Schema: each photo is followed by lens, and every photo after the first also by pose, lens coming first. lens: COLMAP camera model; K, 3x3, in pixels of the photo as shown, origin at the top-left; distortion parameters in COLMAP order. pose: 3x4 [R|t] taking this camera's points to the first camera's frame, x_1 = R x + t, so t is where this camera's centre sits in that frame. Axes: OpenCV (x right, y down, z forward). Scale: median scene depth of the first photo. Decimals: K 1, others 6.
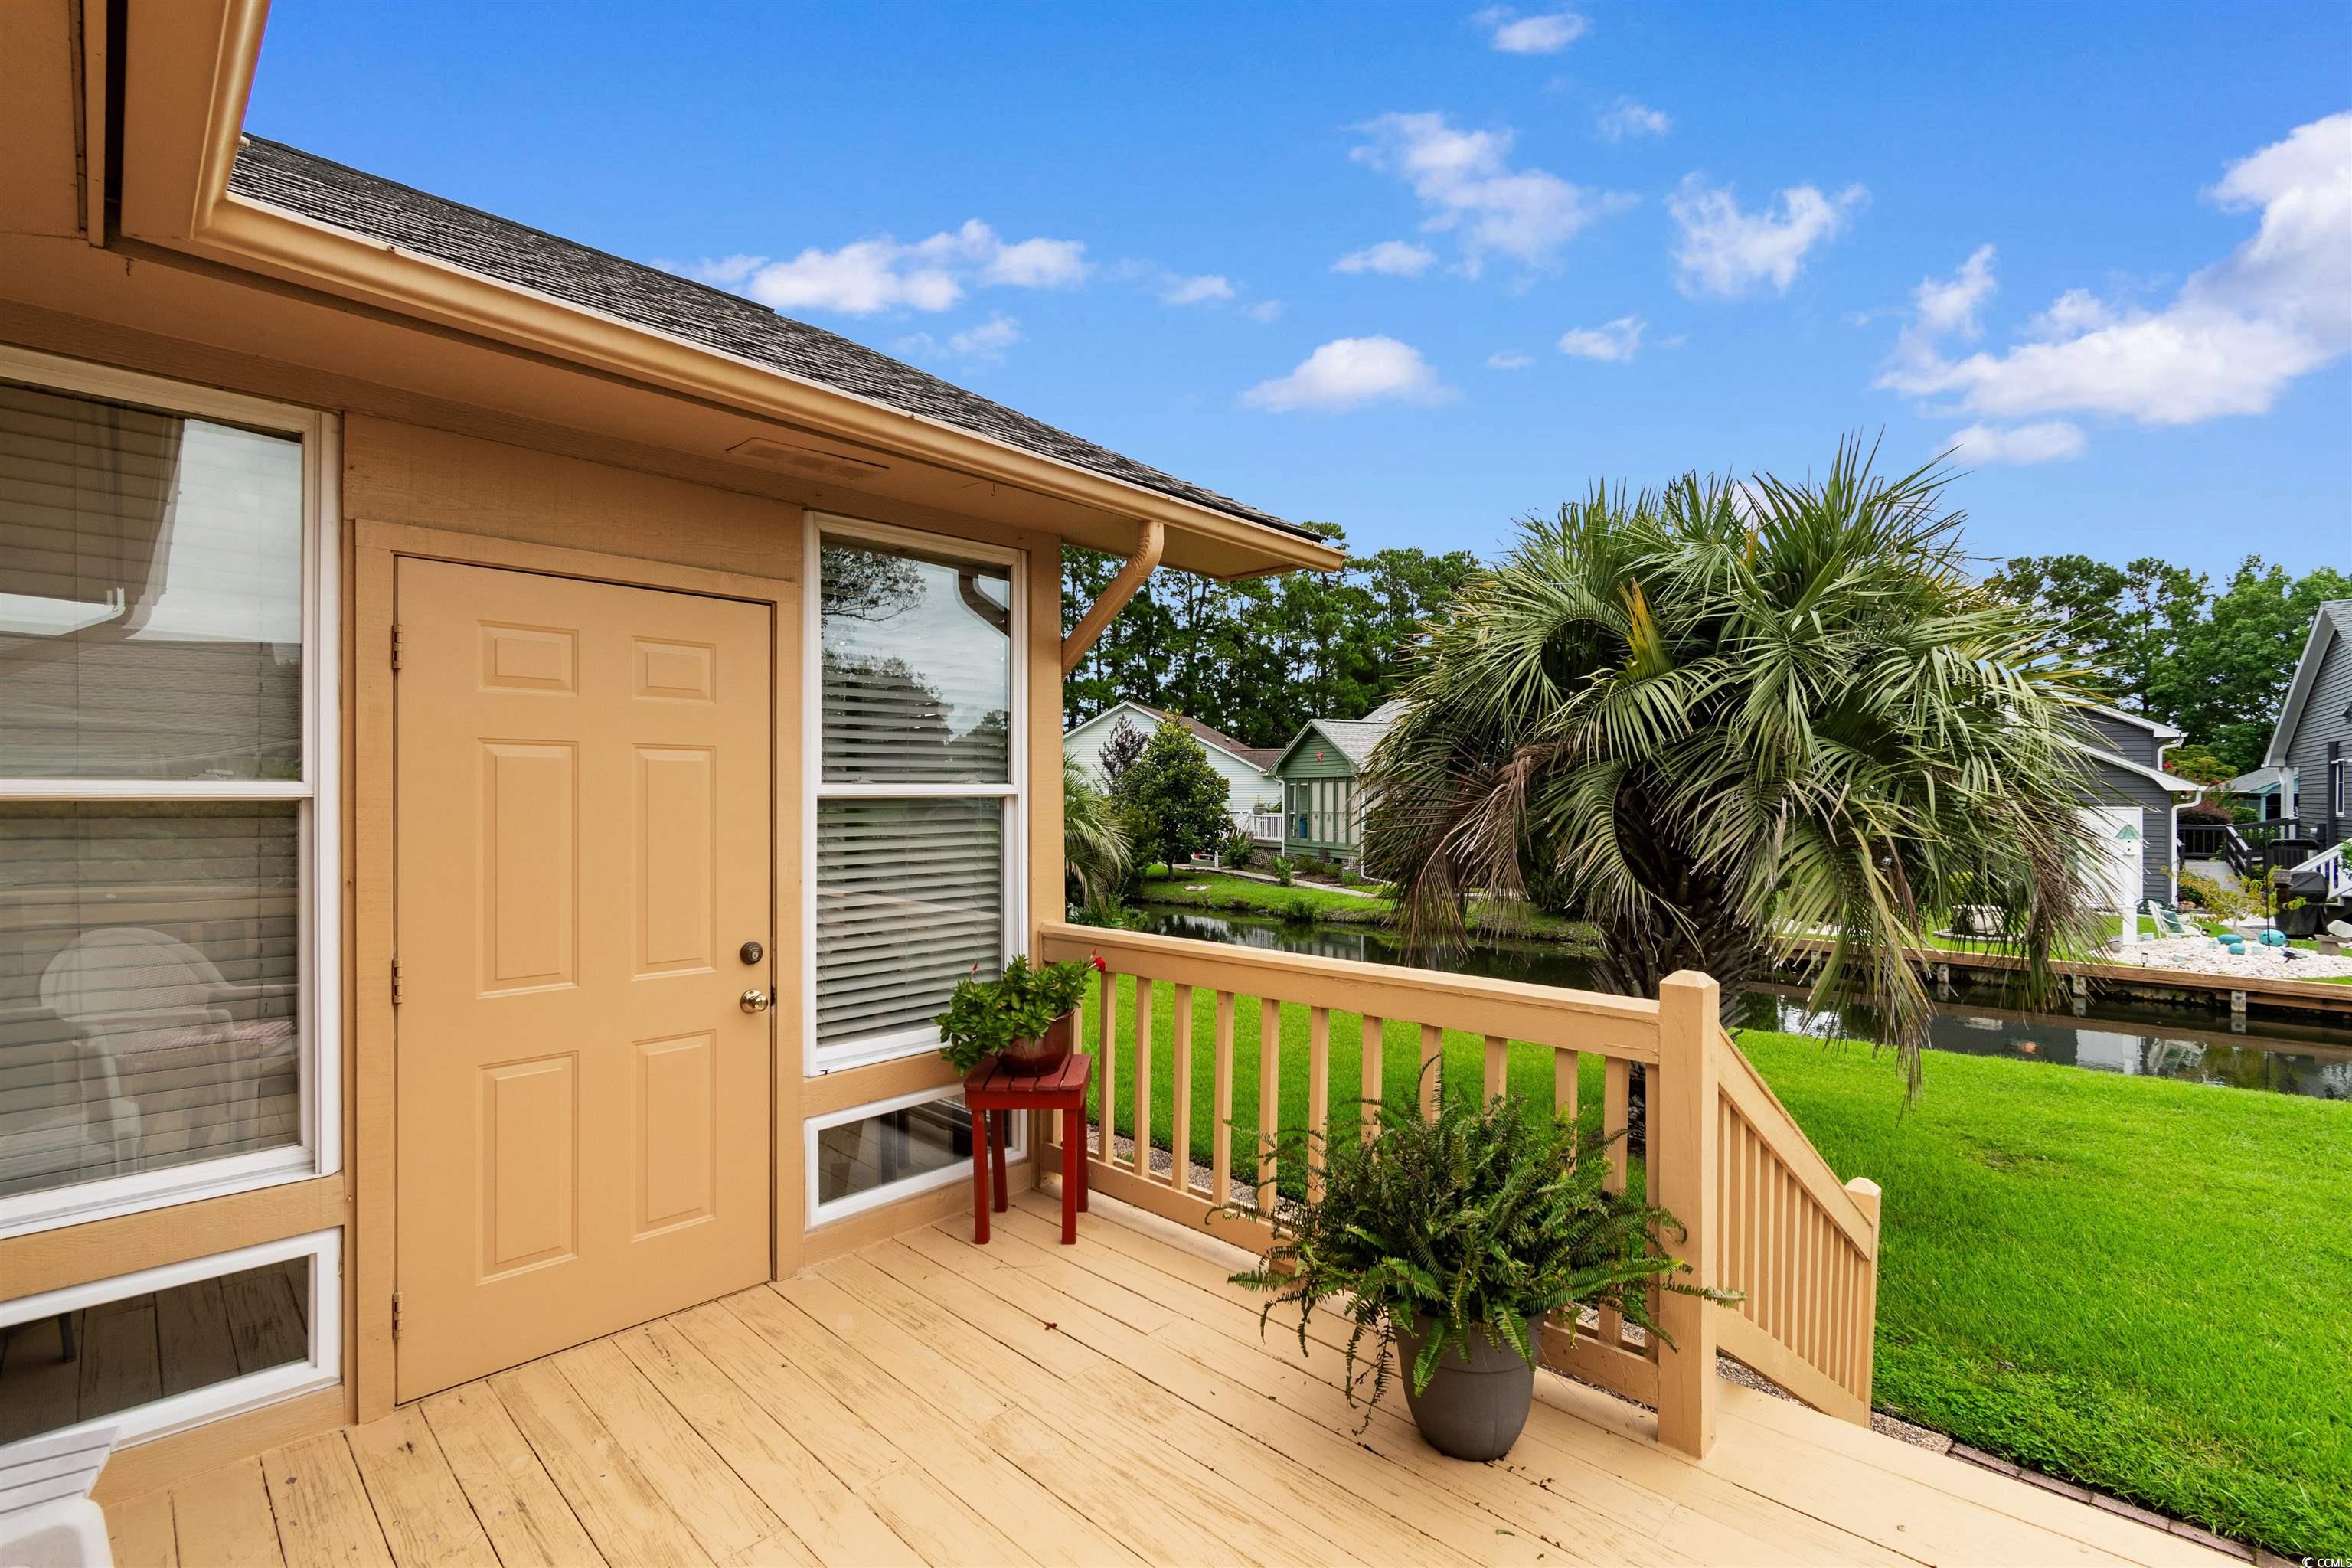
lens RADIAL K [[1046.7, 0, 1172.8], [0, 1046.7, 808.3], [0, 0, 1]] dist [0.001561, -0.001210]
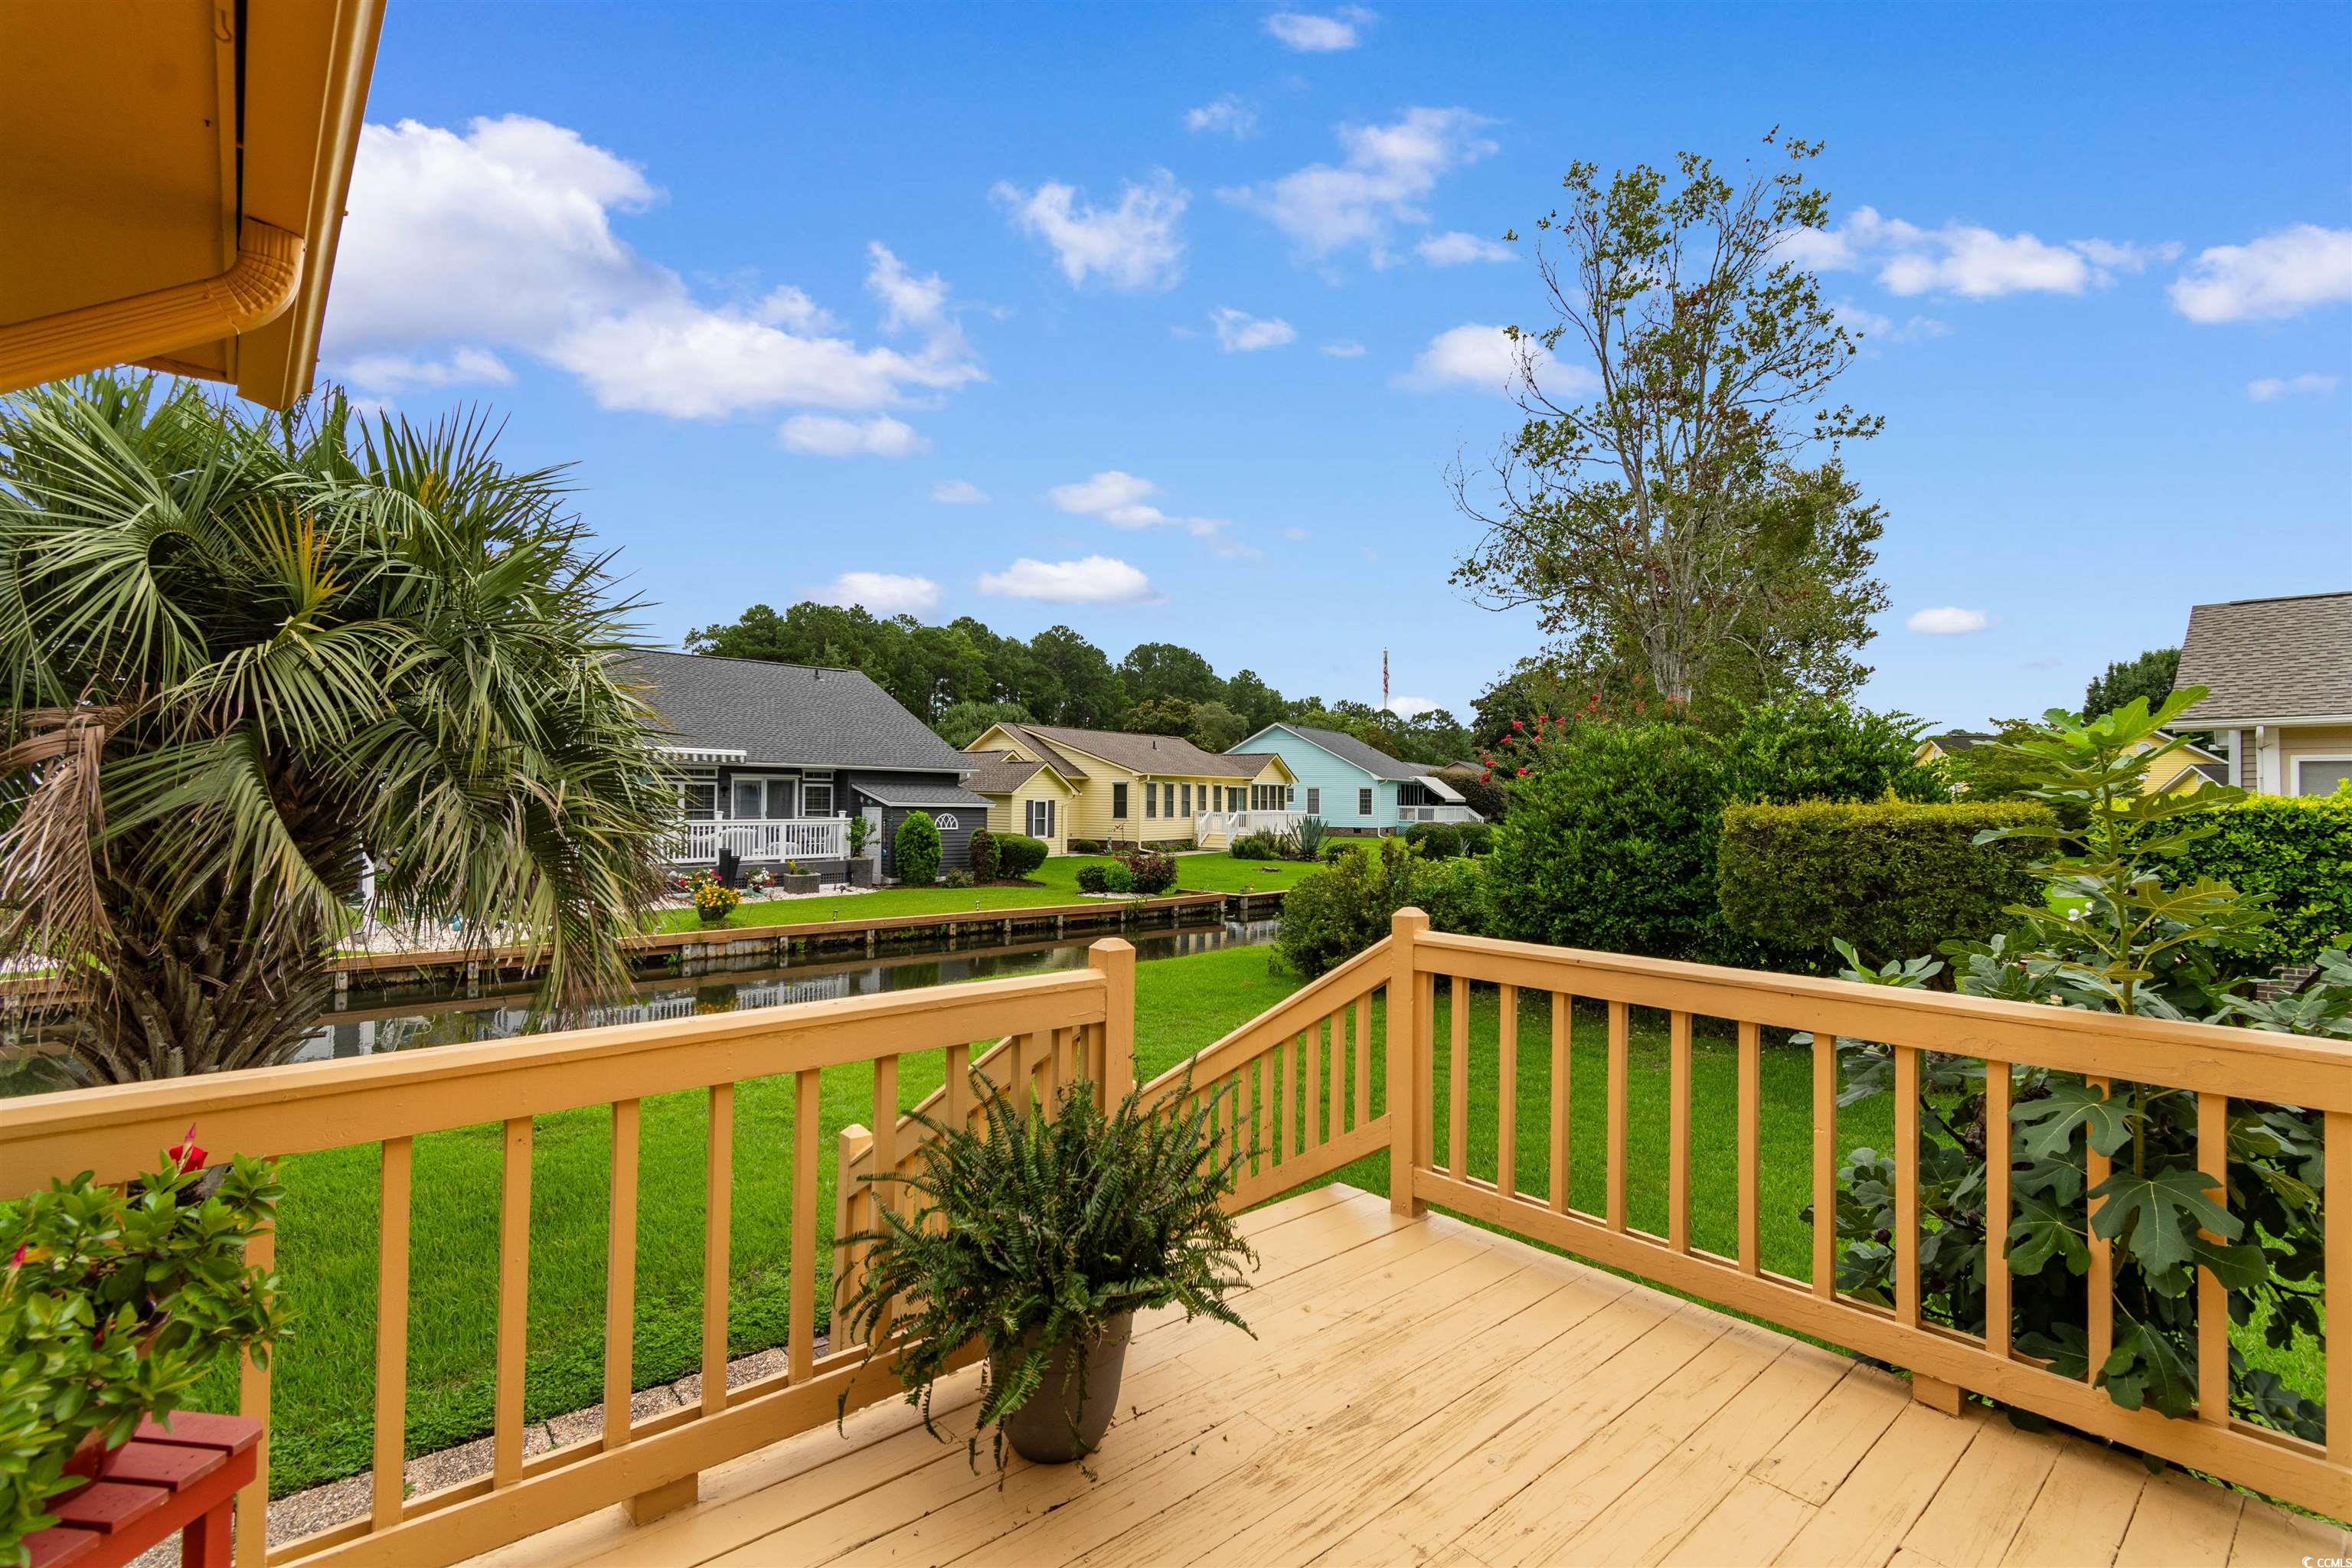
lens RADIAL K [[1089.2, 0, 1176.0], [0, 1089.2, 784.0], [0, 0, 1]] dist [0.001164, -0.000024]
pose [[0.076879, 0.017367, 0.996889, -0.277541], [0.000012, 0.999848, -0.017419, -0.001927], [-0.997040, 0.001351, 0.076867, 0.291737]]
